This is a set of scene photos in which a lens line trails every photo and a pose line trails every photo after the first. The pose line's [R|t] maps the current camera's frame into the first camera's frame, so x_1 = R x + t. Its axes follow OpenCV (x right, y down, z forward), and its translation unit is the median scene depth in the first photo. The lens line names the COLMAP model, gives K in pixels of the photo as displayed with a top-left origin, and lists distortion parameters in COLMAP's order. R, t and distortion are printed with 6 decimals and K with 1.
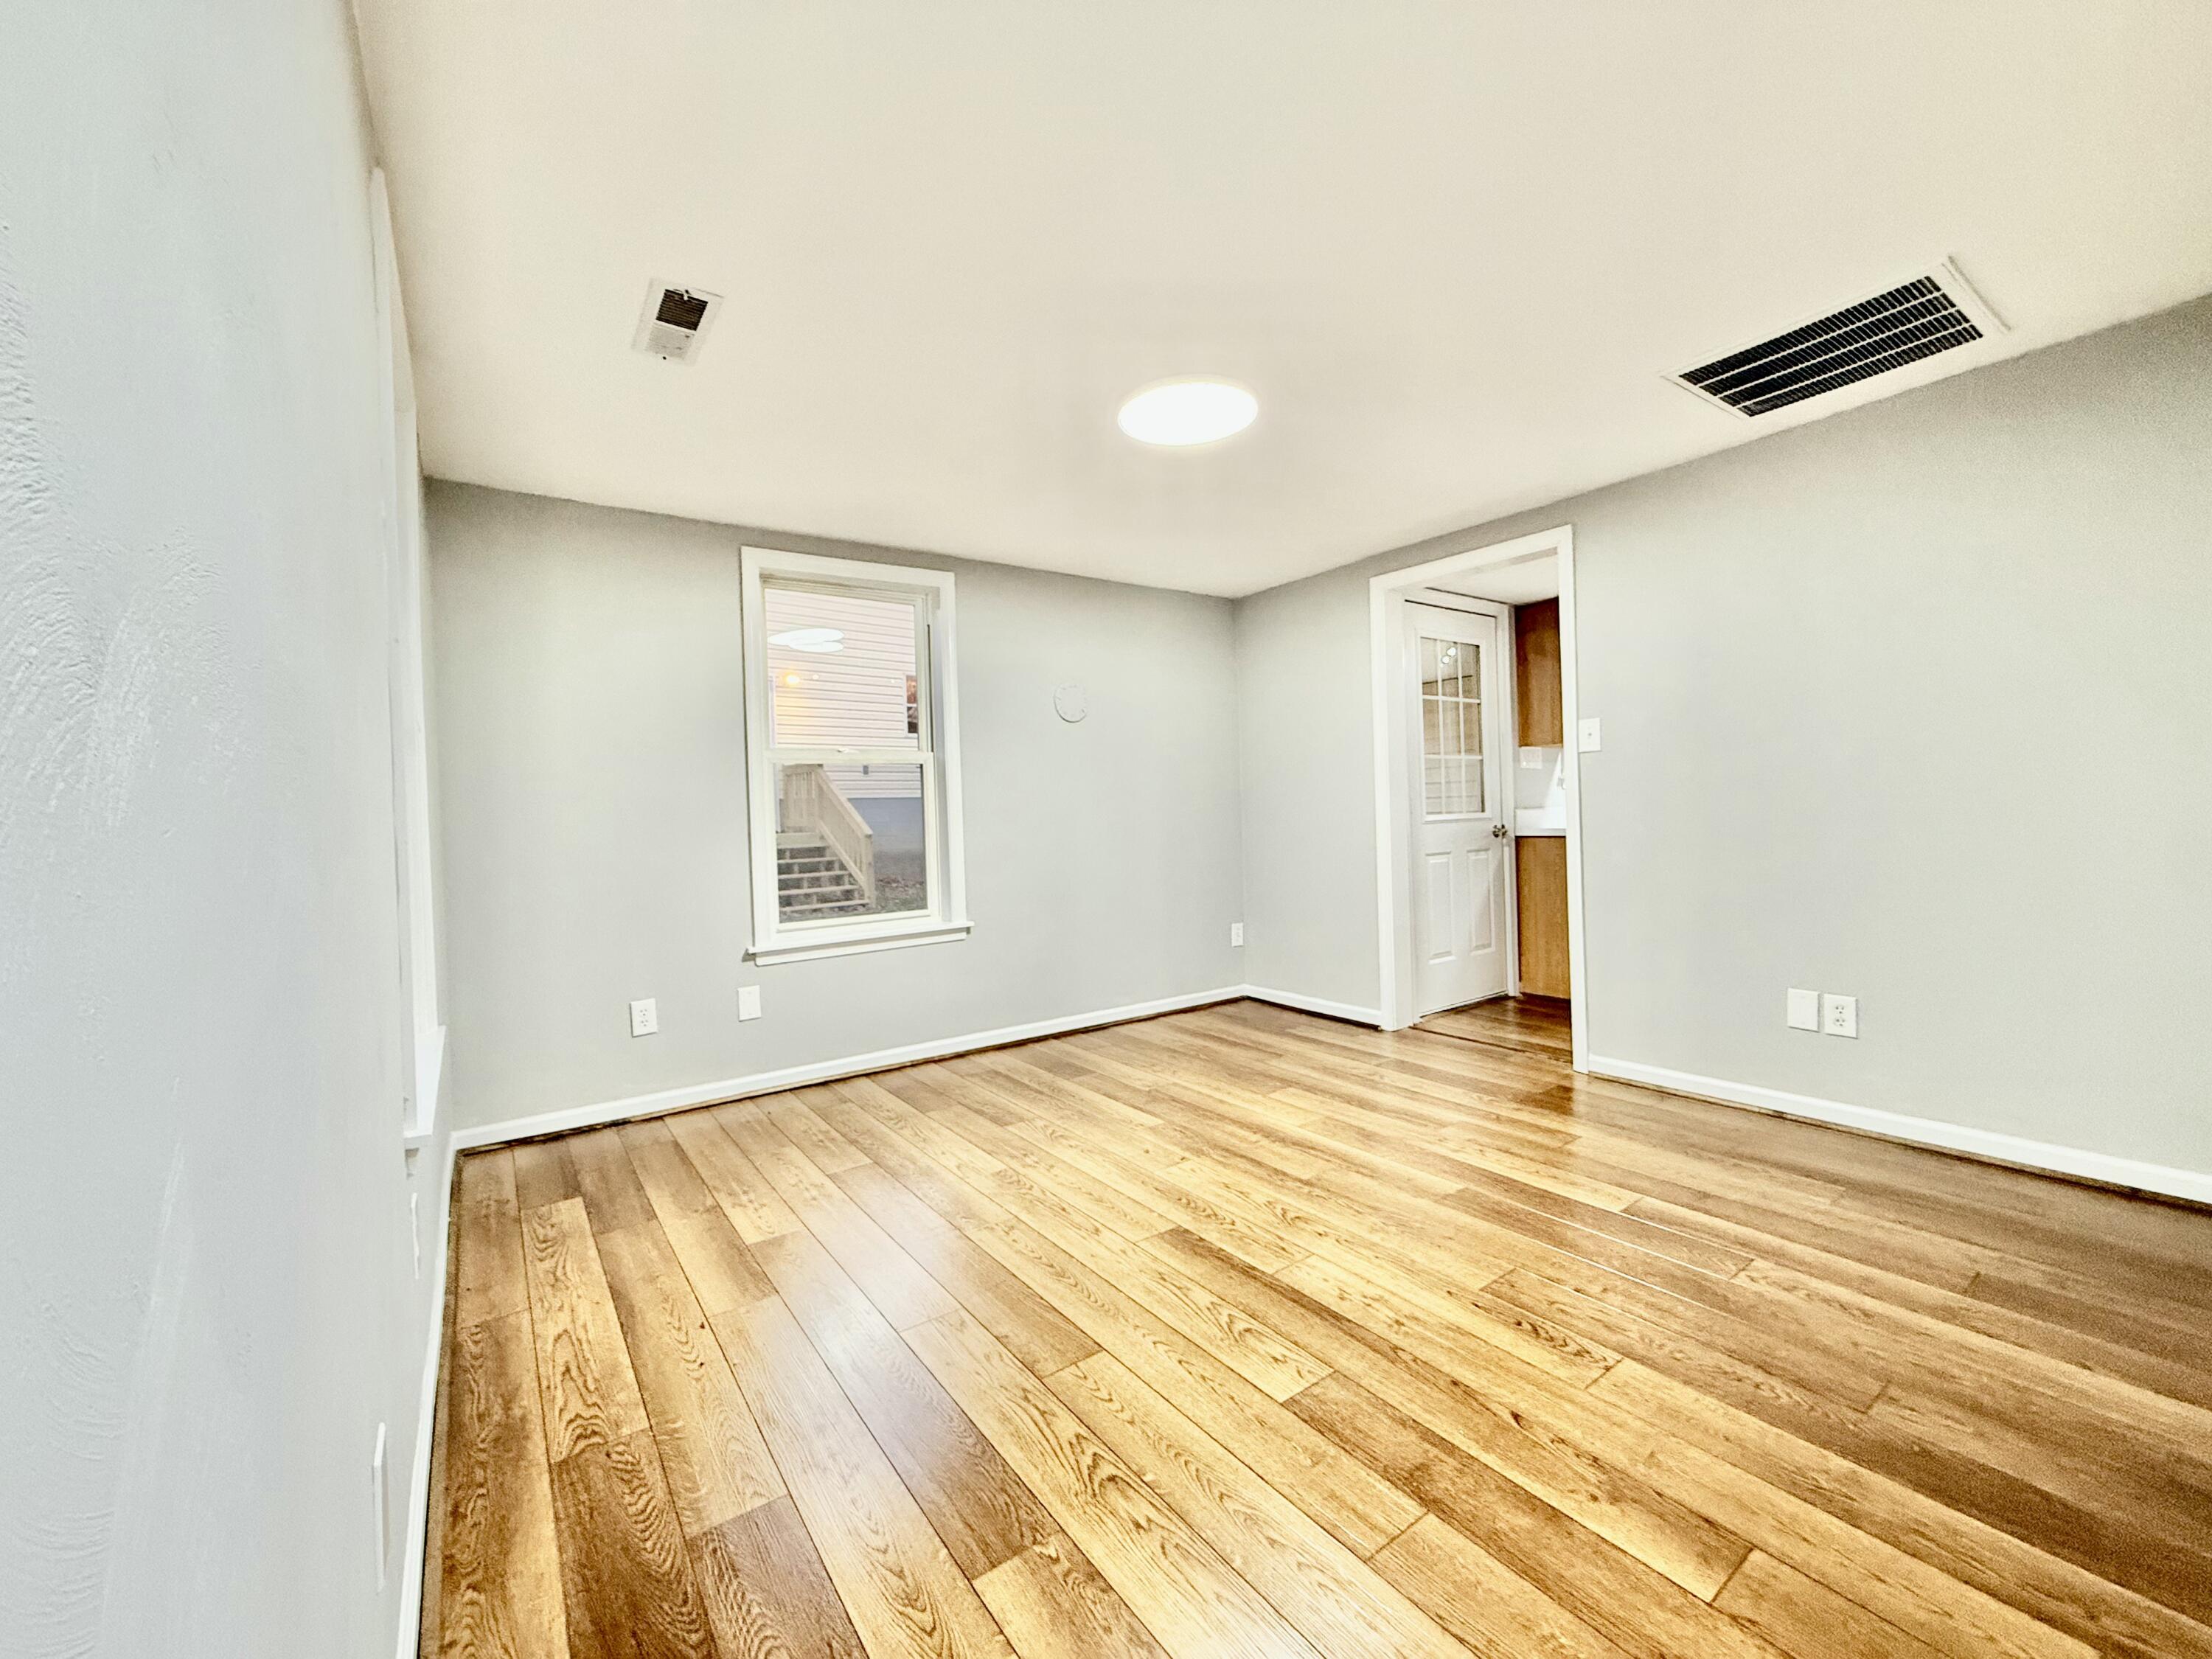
lens RADIAL K [[874.3, 0, 1097.4], [0, 874.3, 832.3], [0, 0, 1]] dist [-0.002271, 0.001178]
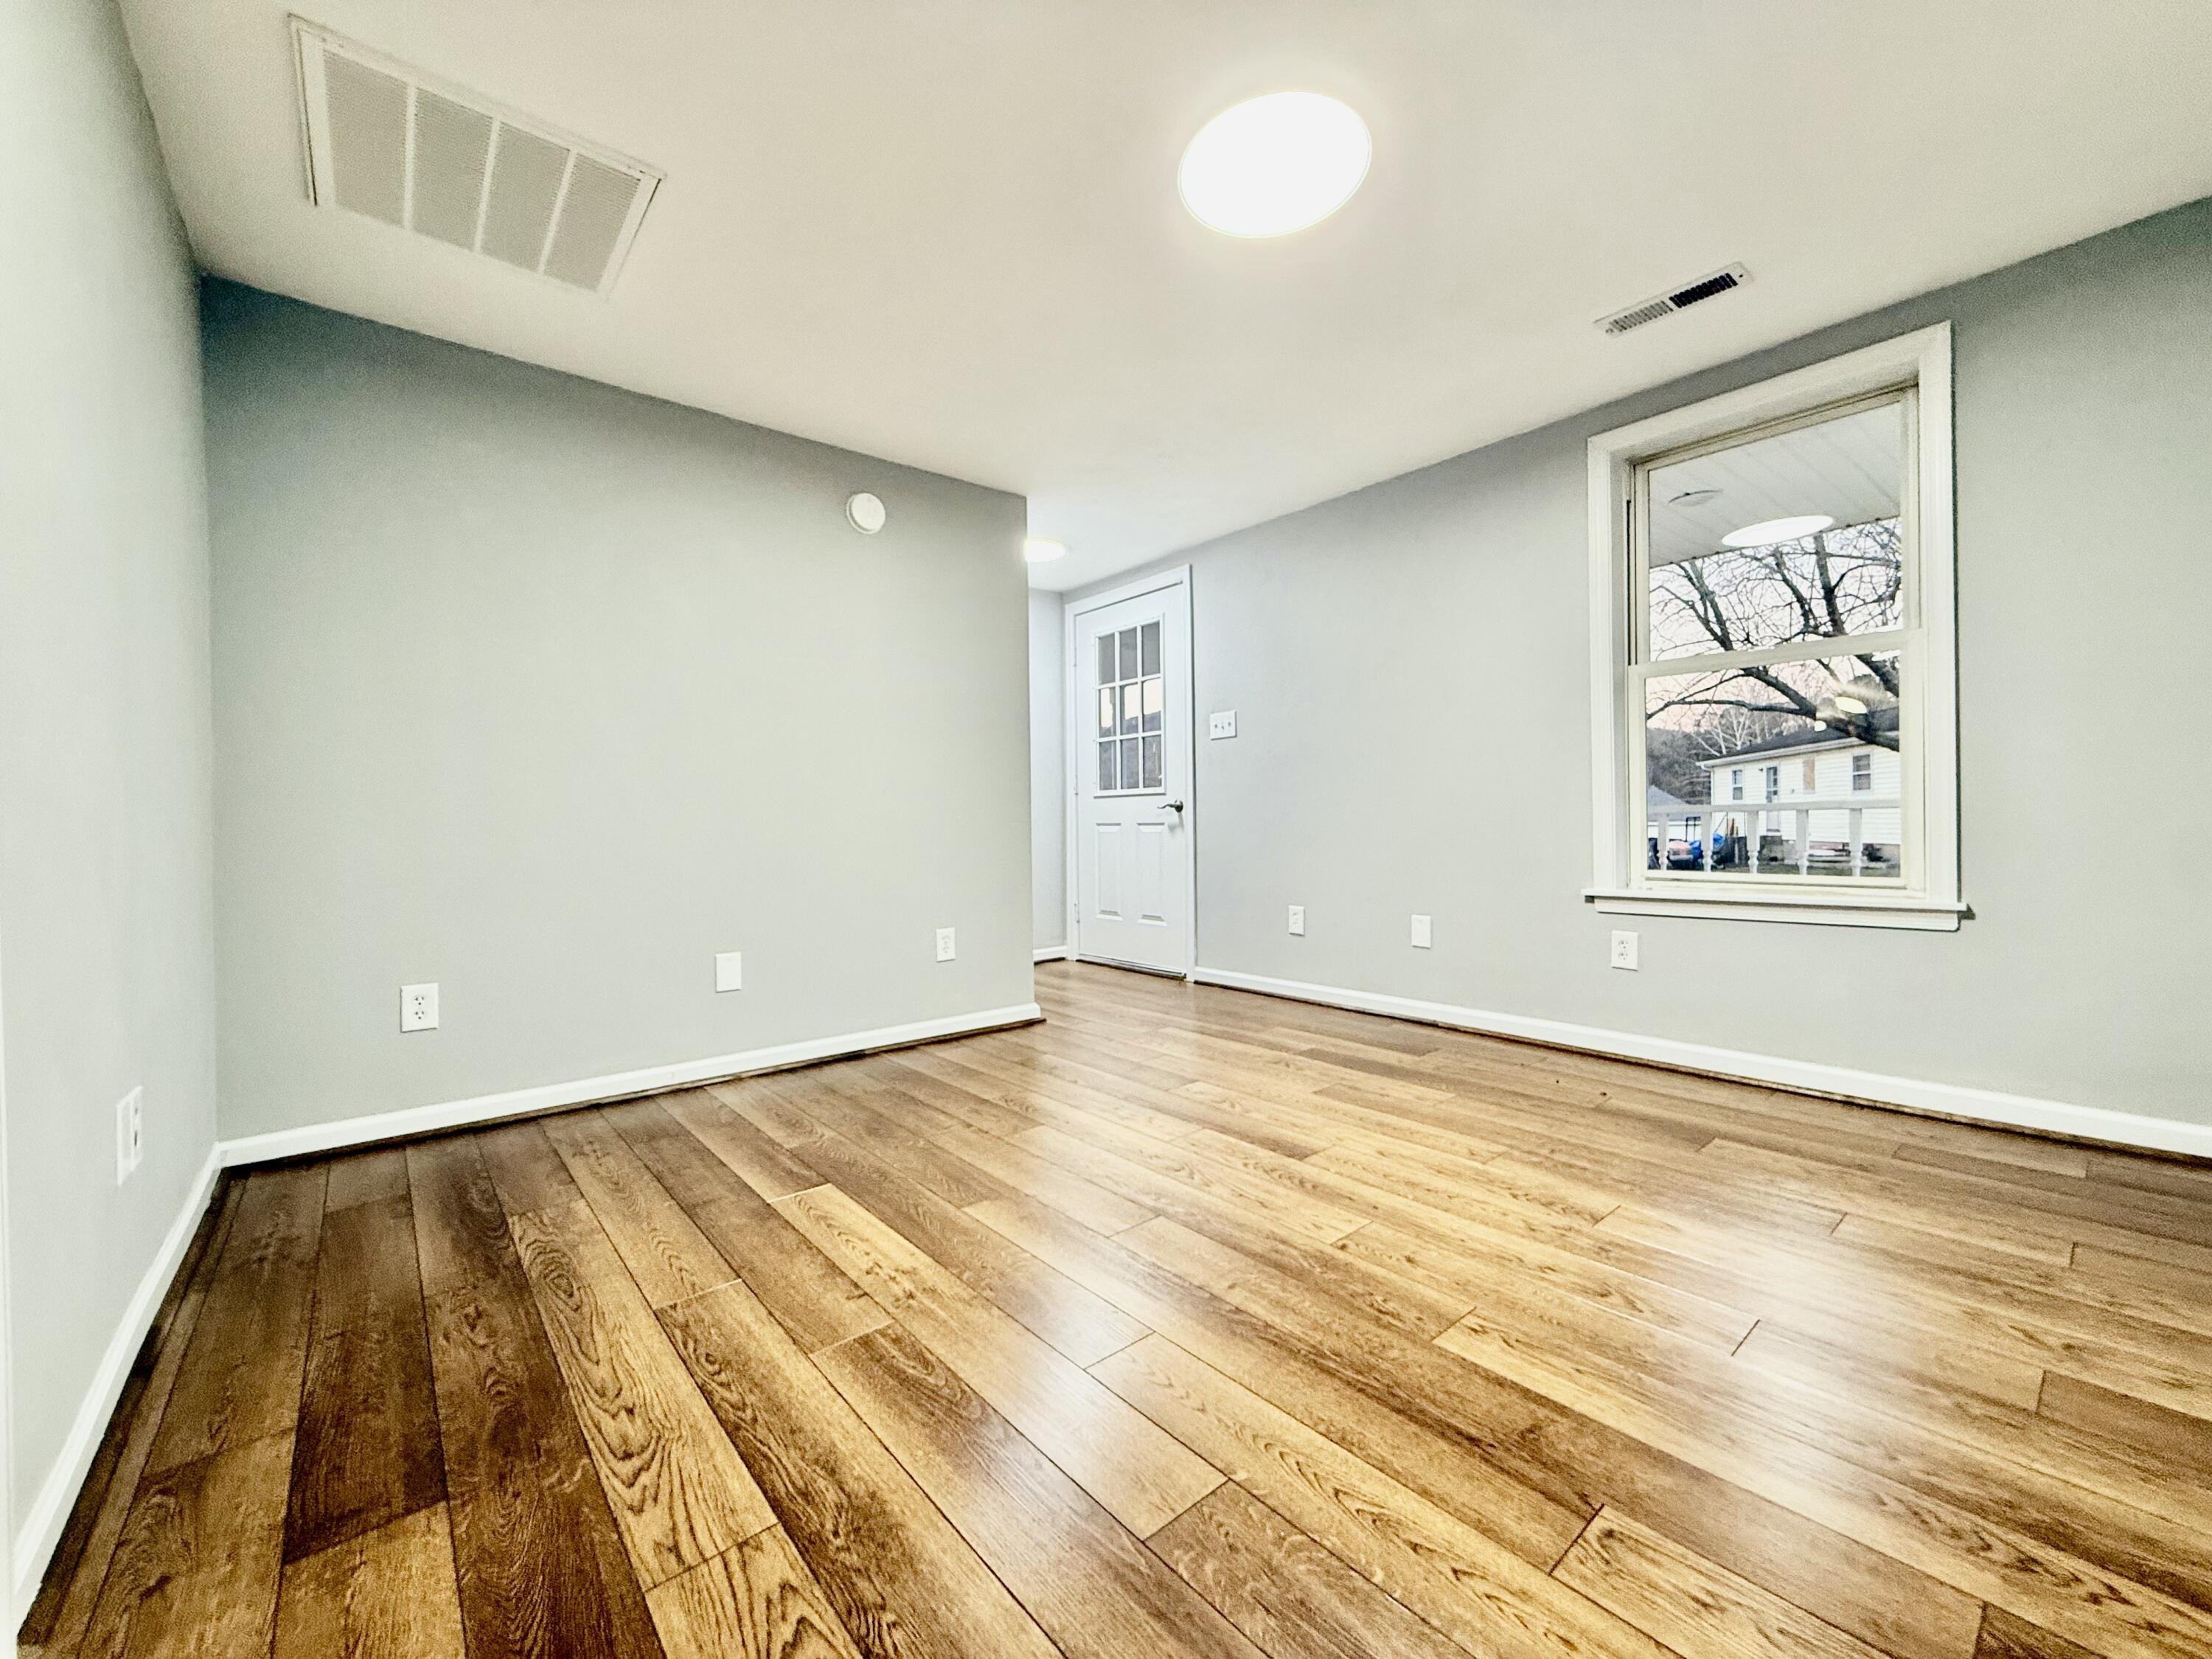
lens RADIAL K [[884.3, 0, 1100.3], [0, 884.3, 833.0], [0, 0, 1]] dist [0.003383, 0.000198]
pose [[-0.995443, 0.049963, -0.081223, 0.340658], [0.047688, 0.998420, 0.029719, 0.048677], [0.082580, 0.025710, -0.996253, 1.771502]]
